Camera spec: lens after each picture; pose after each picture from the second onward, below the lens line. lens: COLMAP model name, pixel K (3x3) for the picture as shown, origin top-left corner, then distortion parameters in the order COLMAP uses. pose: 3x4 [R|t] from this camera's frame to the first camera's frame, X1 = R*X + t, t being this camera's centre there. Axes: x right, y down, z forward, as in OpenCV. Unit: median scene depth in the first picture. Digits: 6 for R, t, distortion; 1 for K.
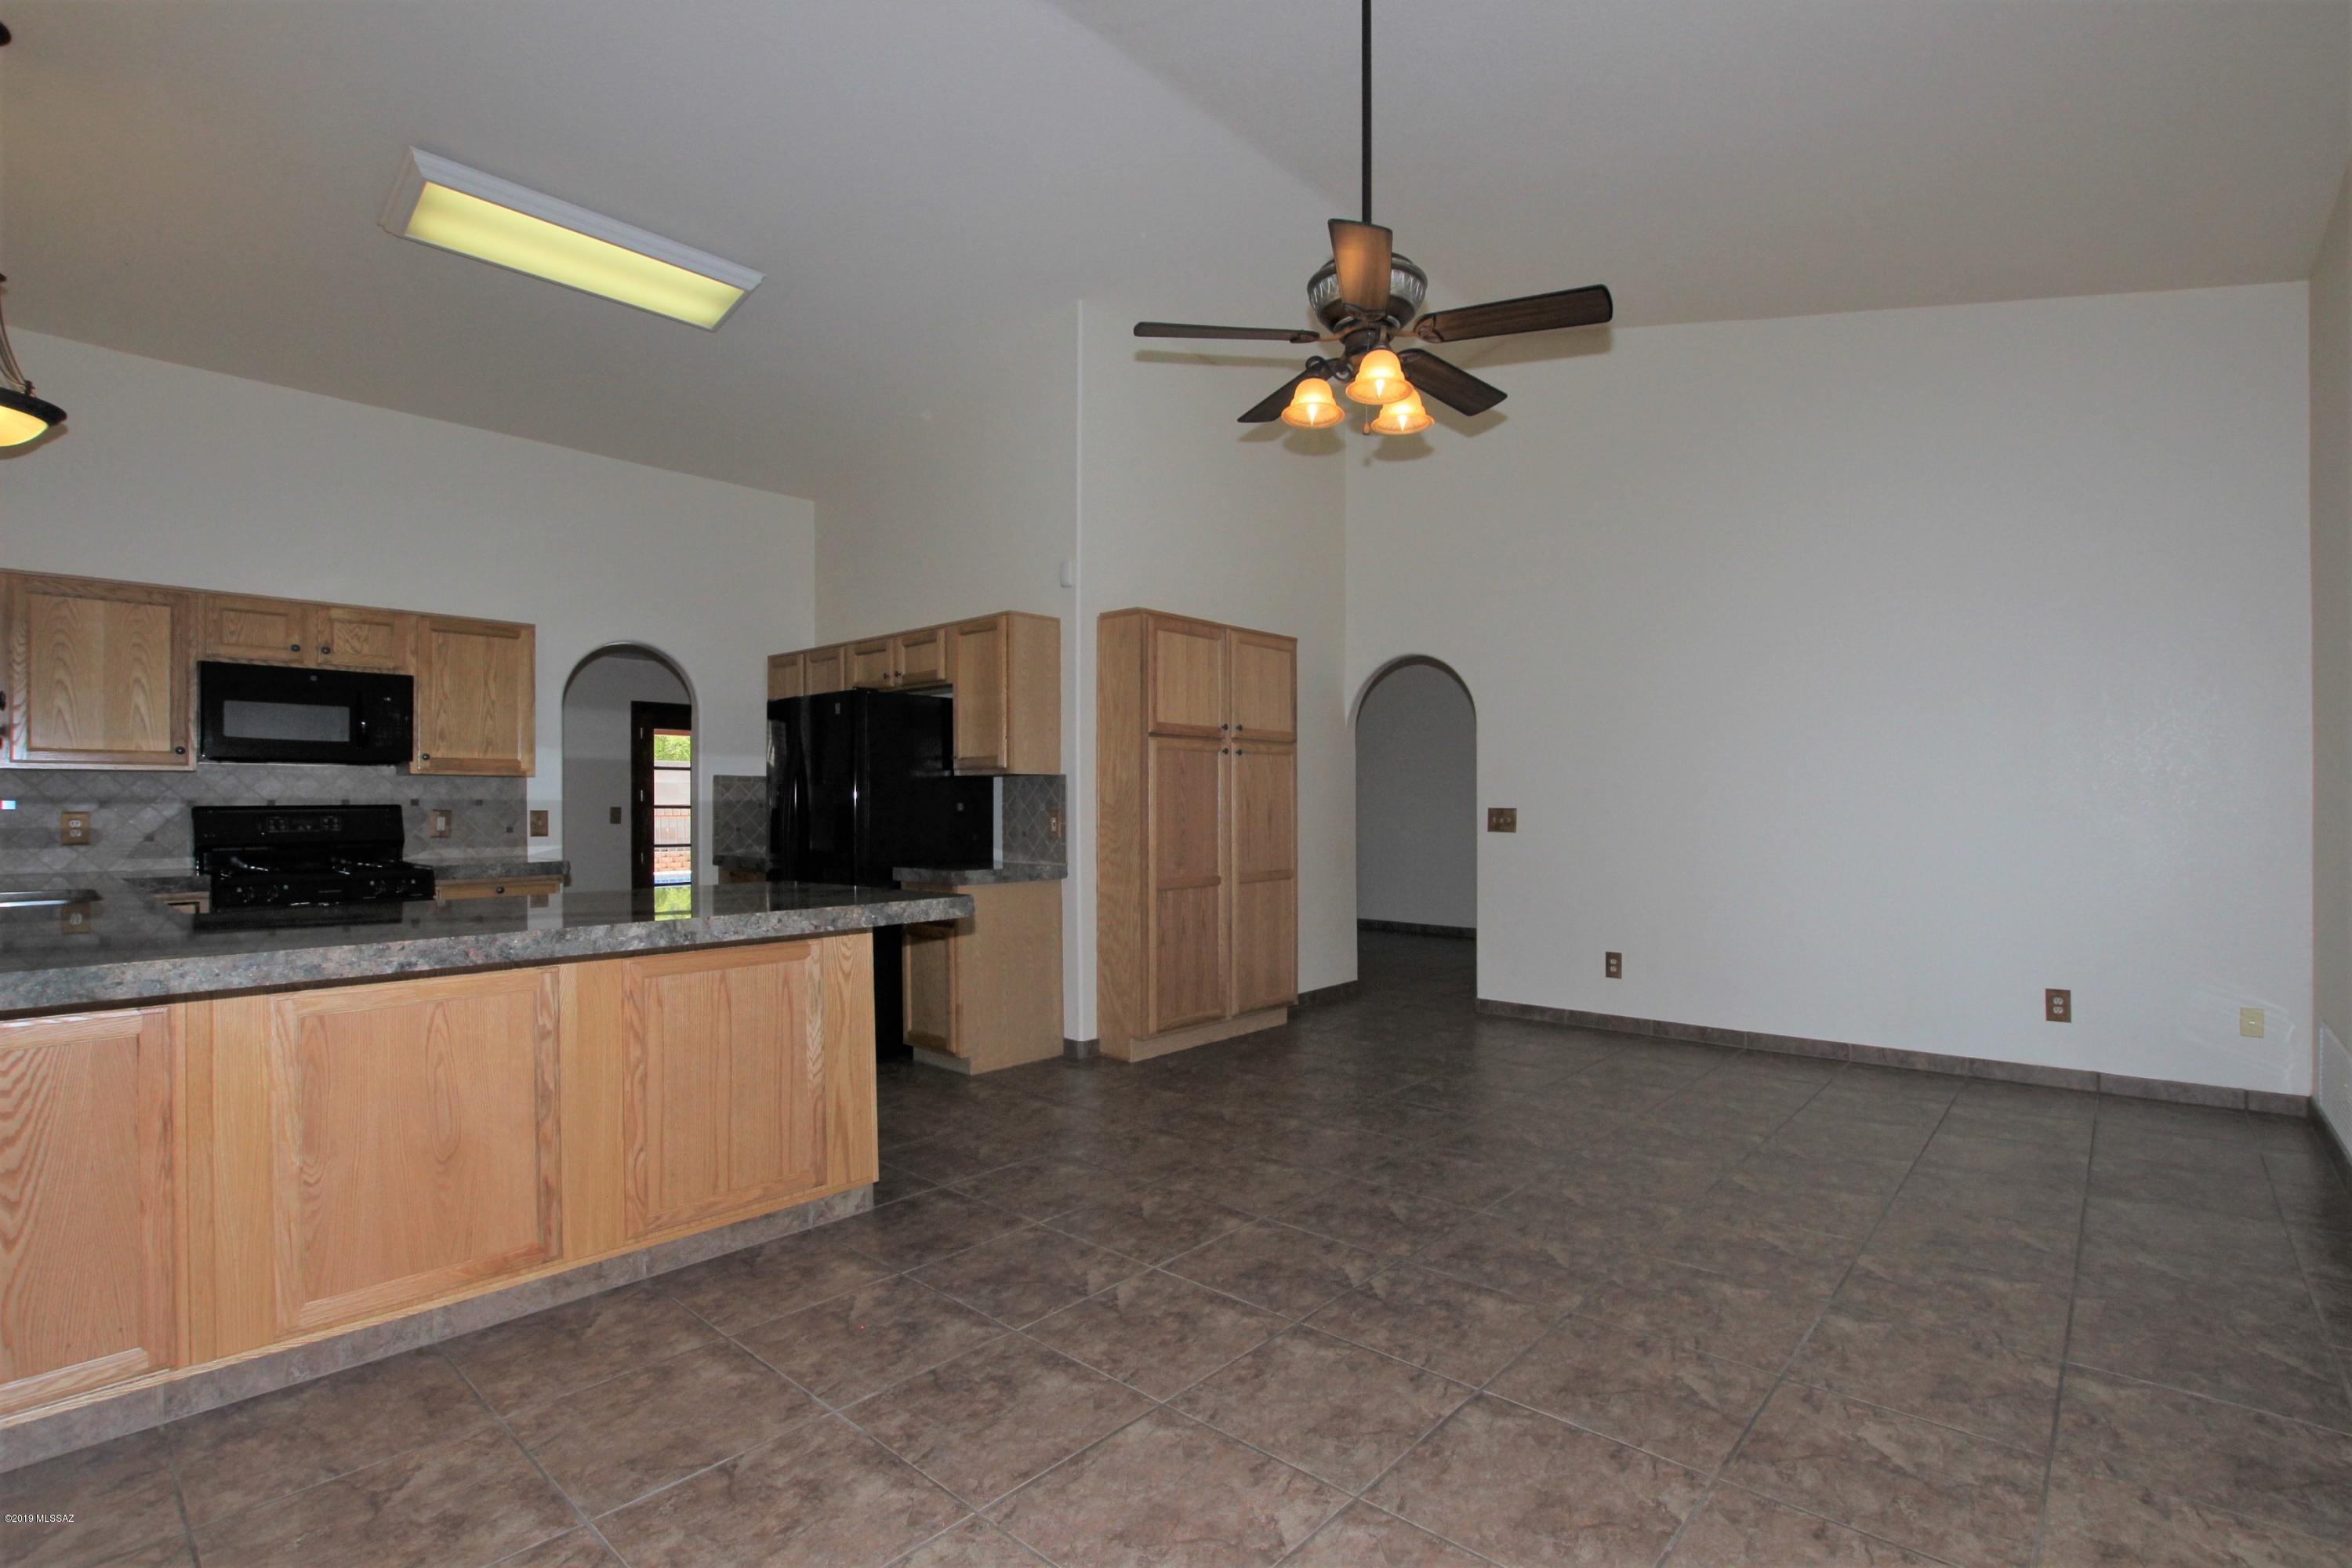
lens RADIAL K [[1120.6, 0, 1211.0], [0, 1120.6, 796.2], [0, 0, 1]] dist [-0.030969, 0.000342]
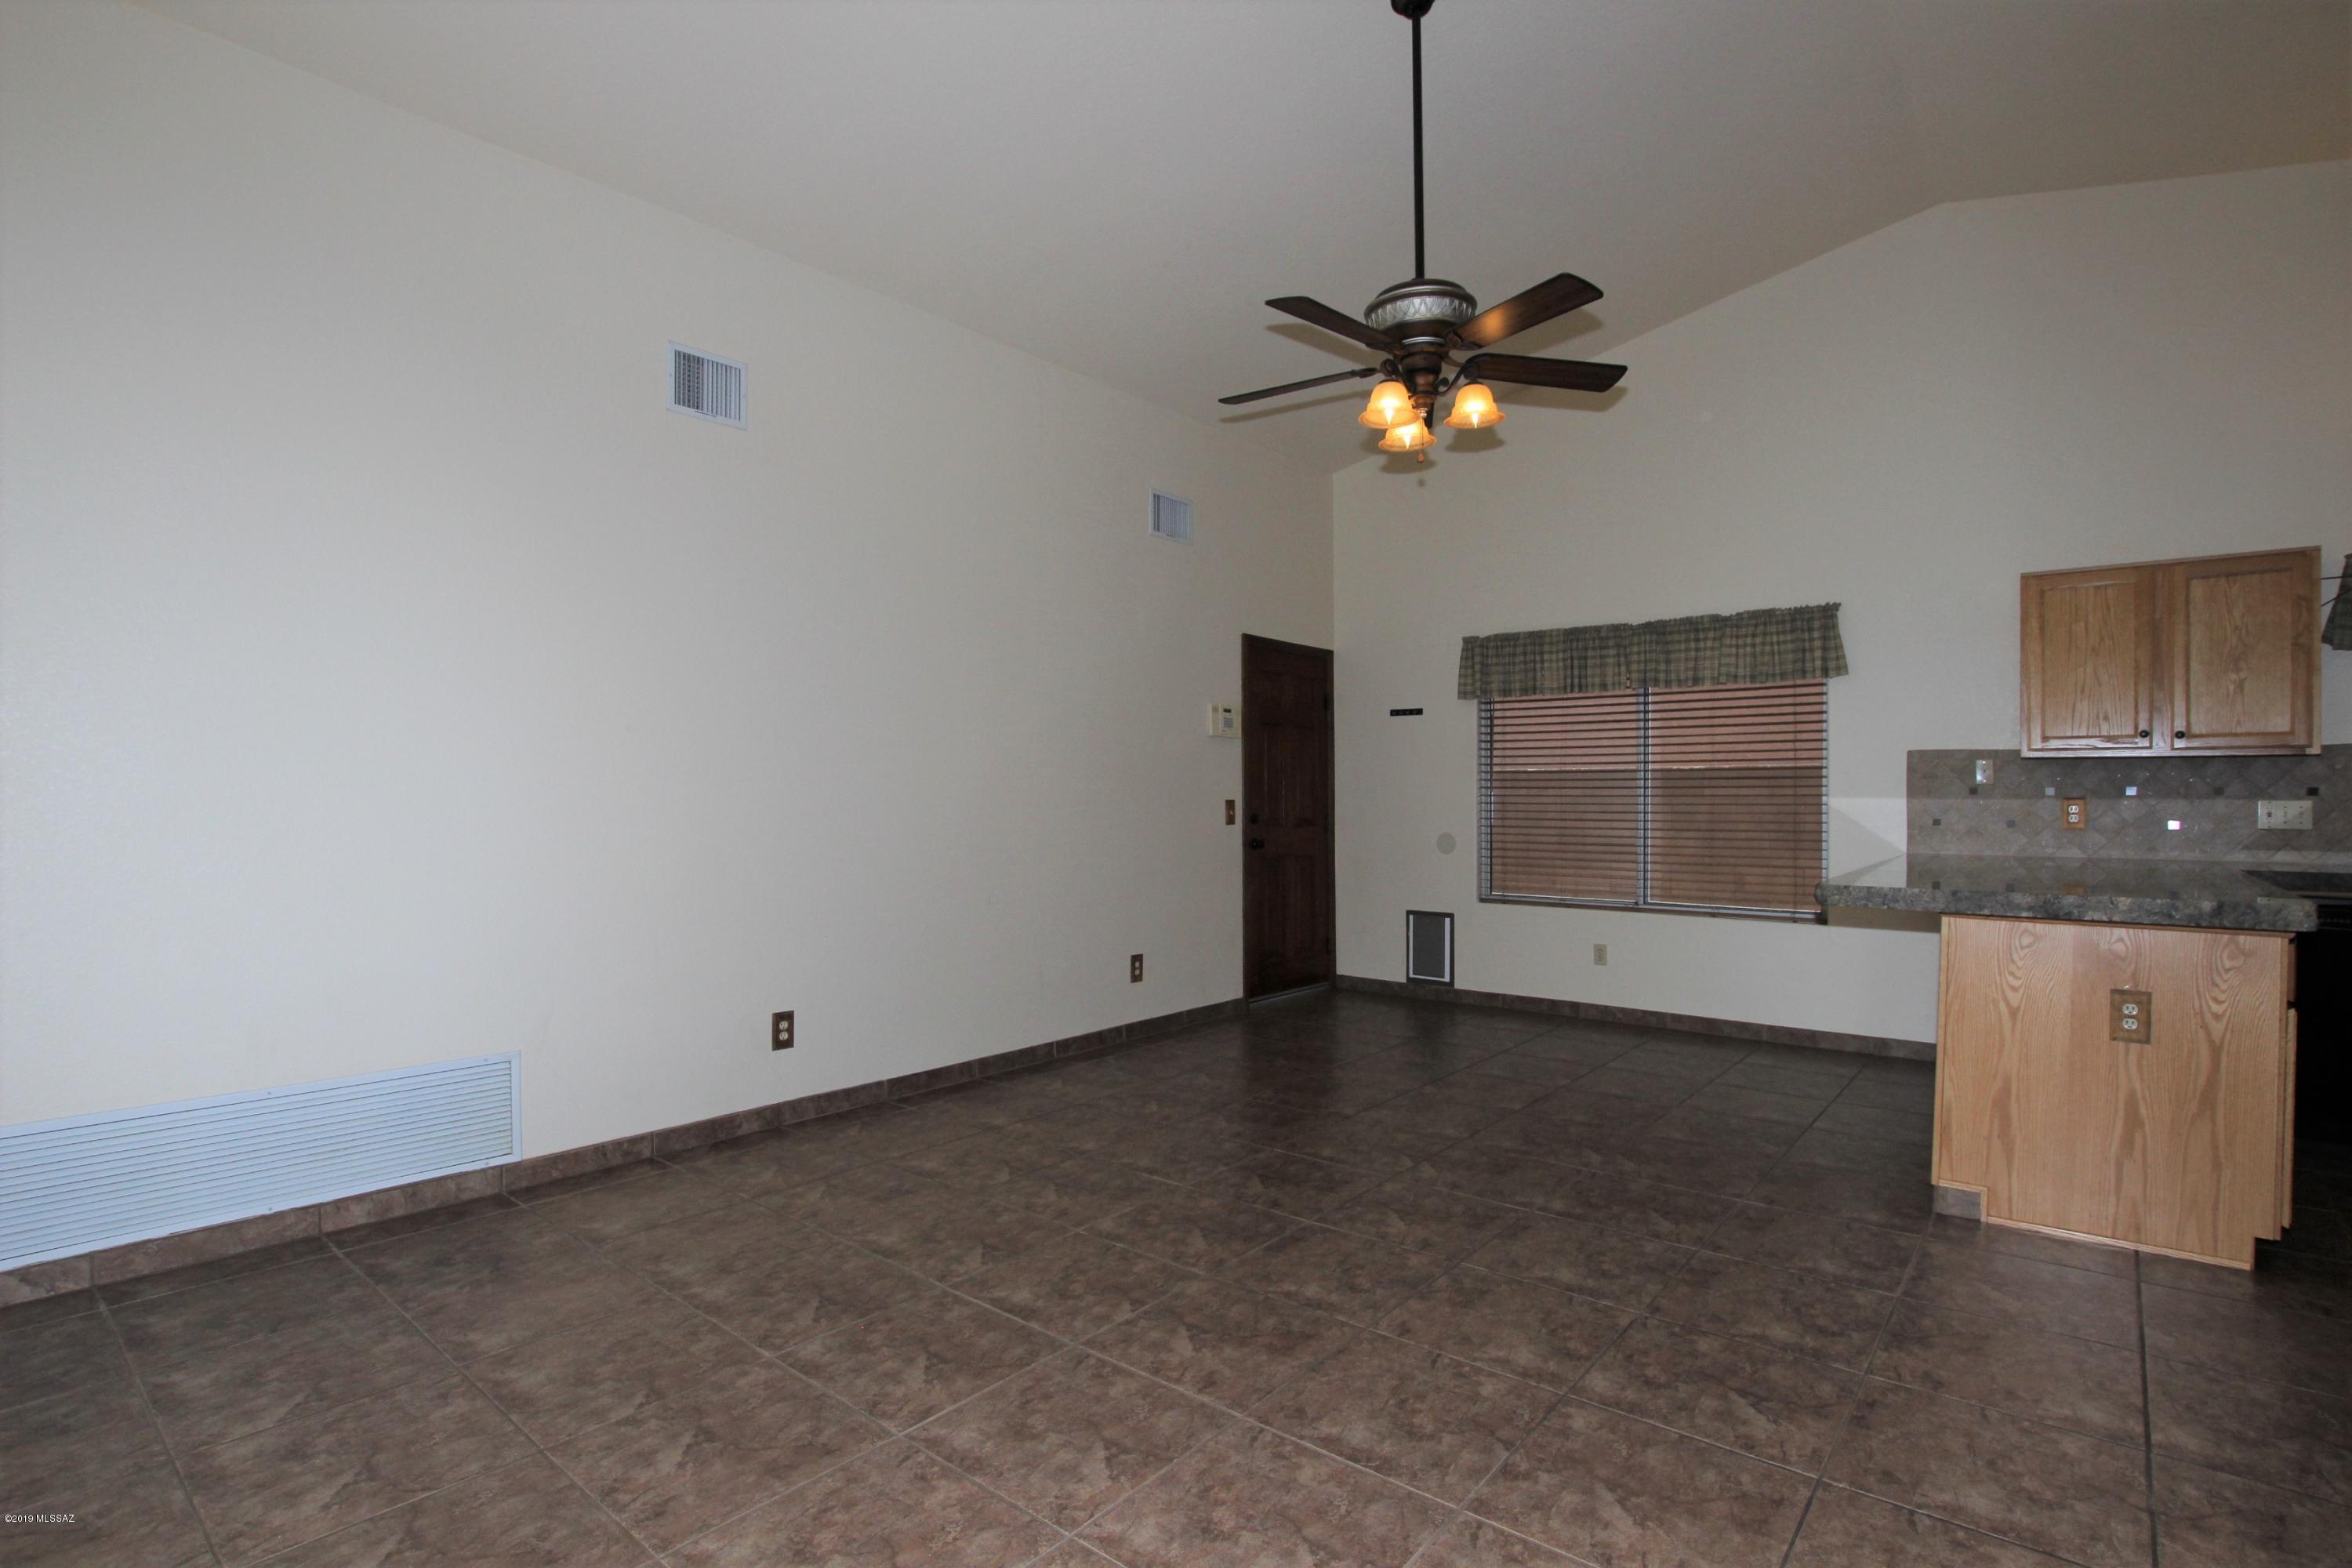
lens RADIAL K [[1104.8, 0, 1177.6], [0, 1104.8, 800.8], [0, 0, 1]] dist [-0.043851, 0.009966]
pose [[-0.999990, 0.003463, 0.002668, 0.368493], [0.003445, 0.999971, -0.006806, 0.018678], [-0.002692, -0.006797, -0.999973, 2.036493]]
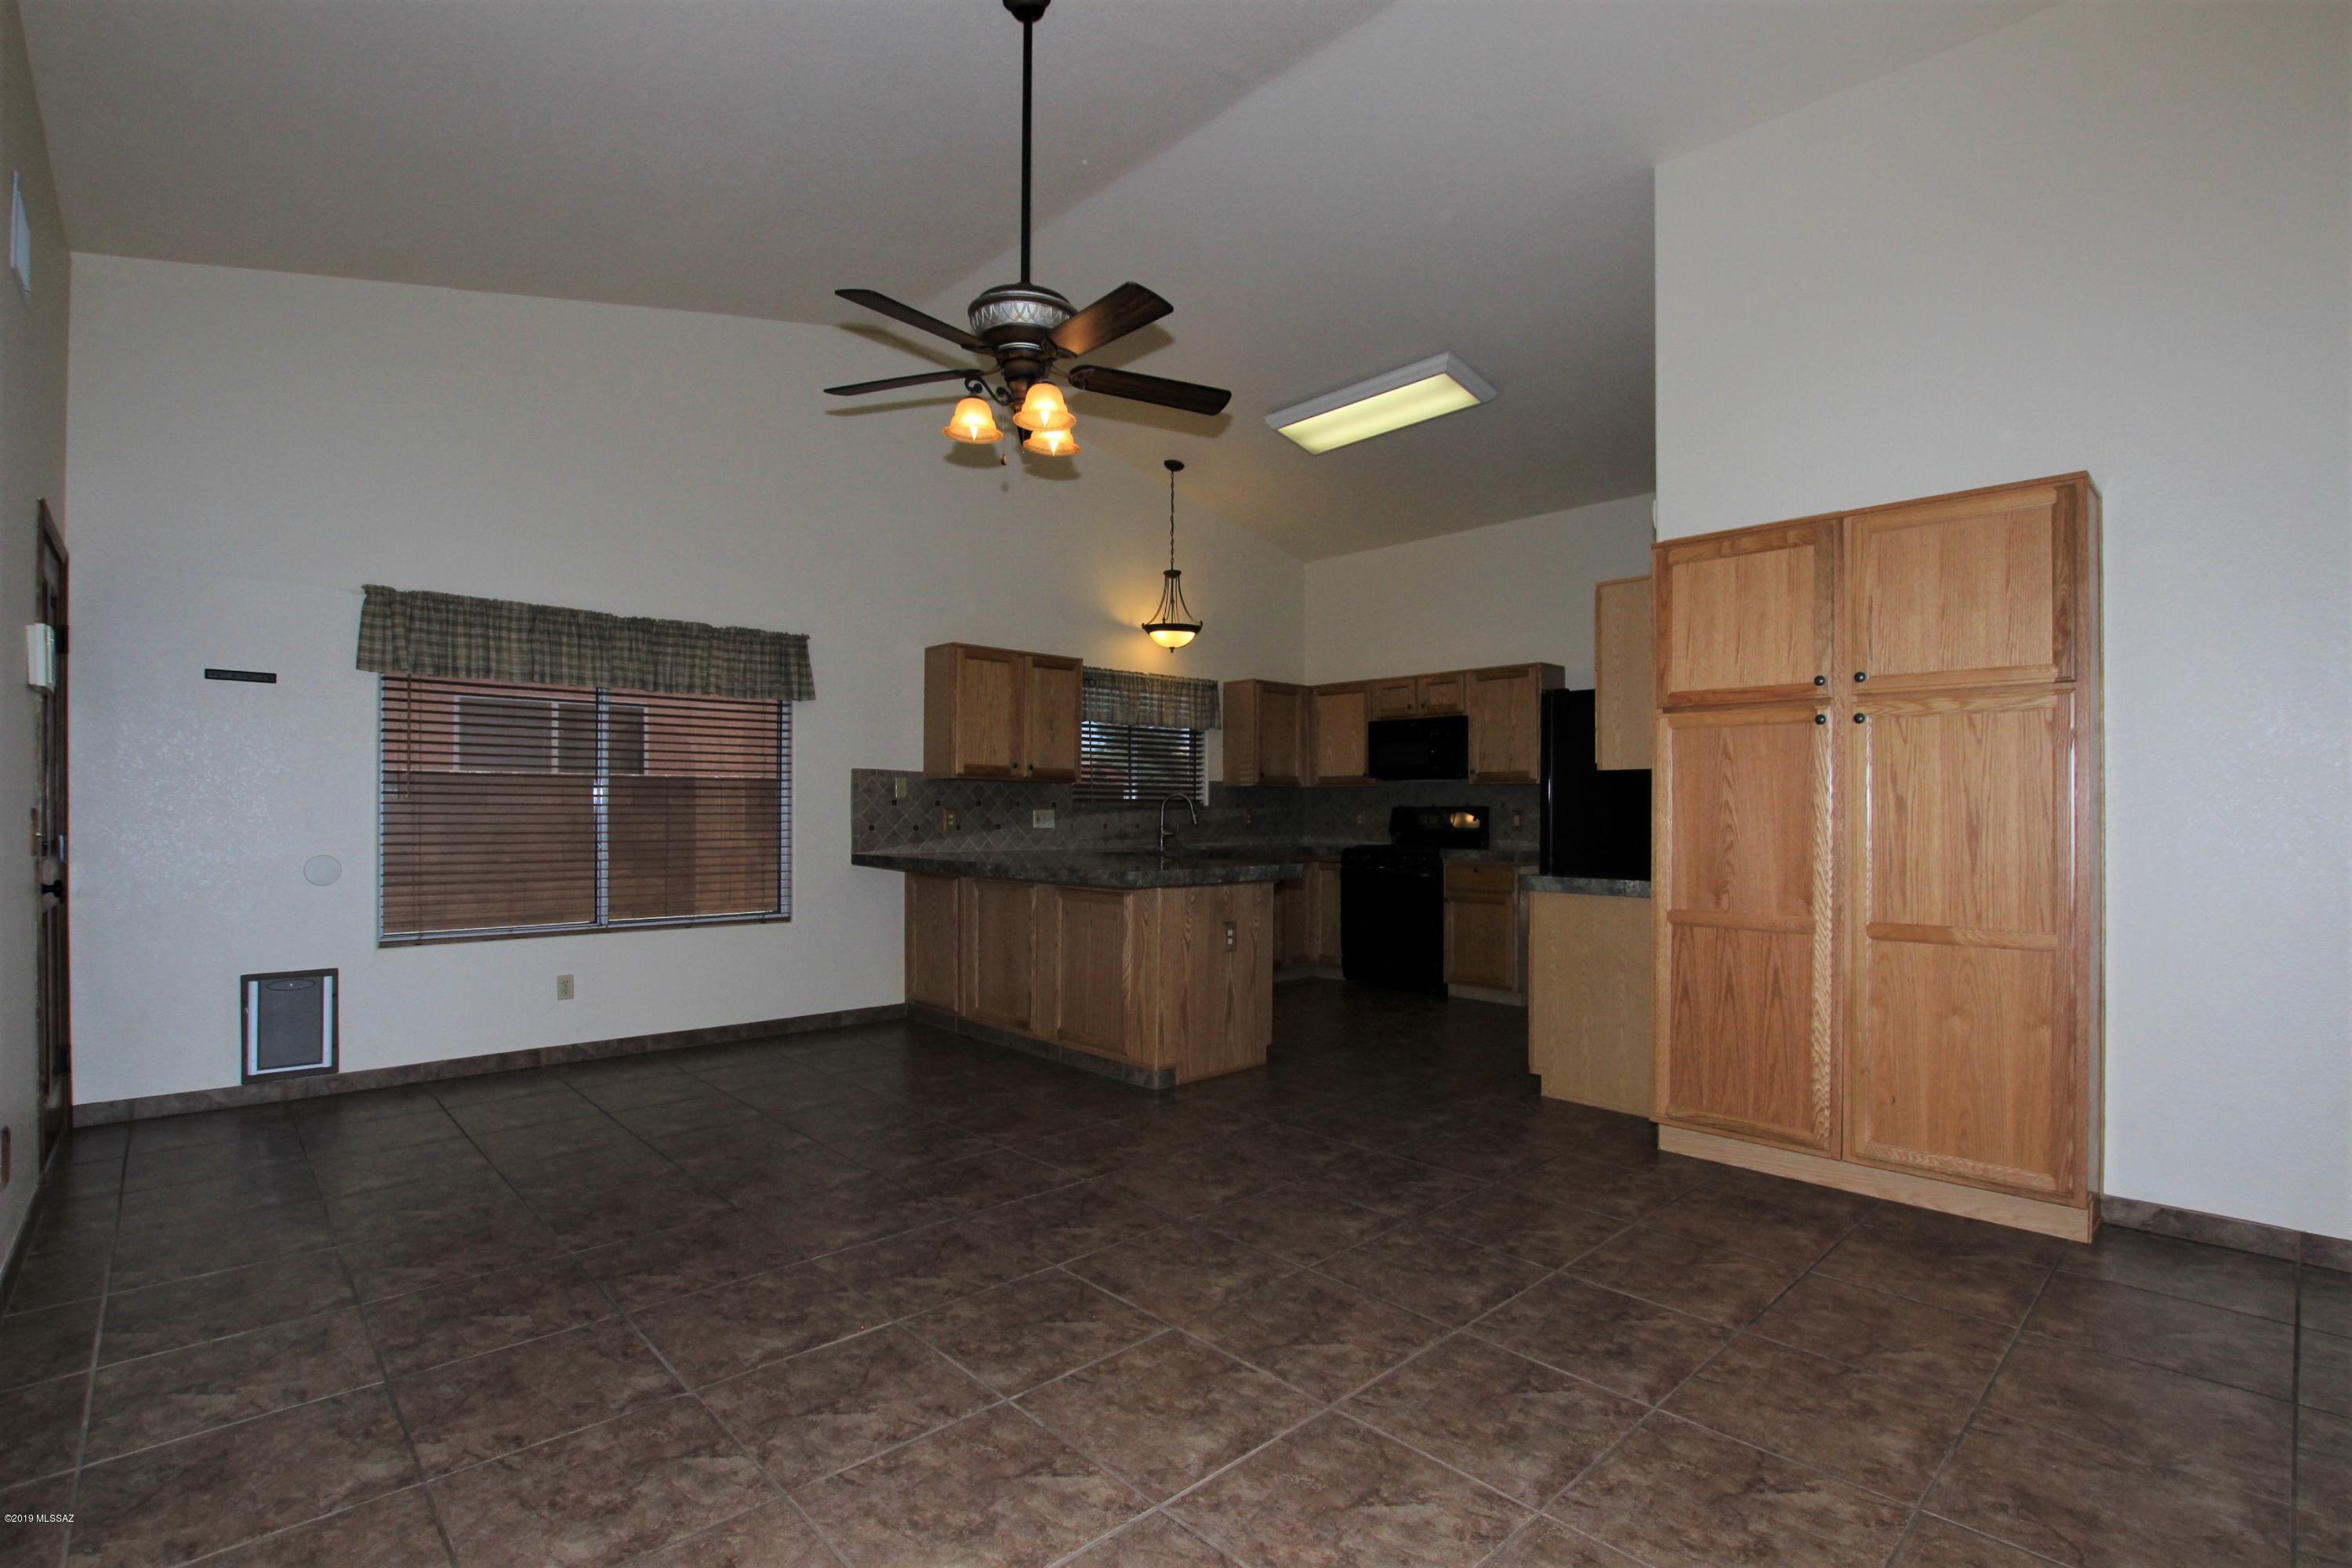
lens RADIAL K [[1104.8, 0, 1177.6], [0, 1104.8, 800.8], [0, 0, 1]] dist [-0.043851, 0.009966]
pose [[-0.122690, -0.004475, -0.992435, 1.148044], [0.006965, 0.999961, -0.005370, 0.009302], [0.992421, -0.007571, -0.122654, 1.261939]]
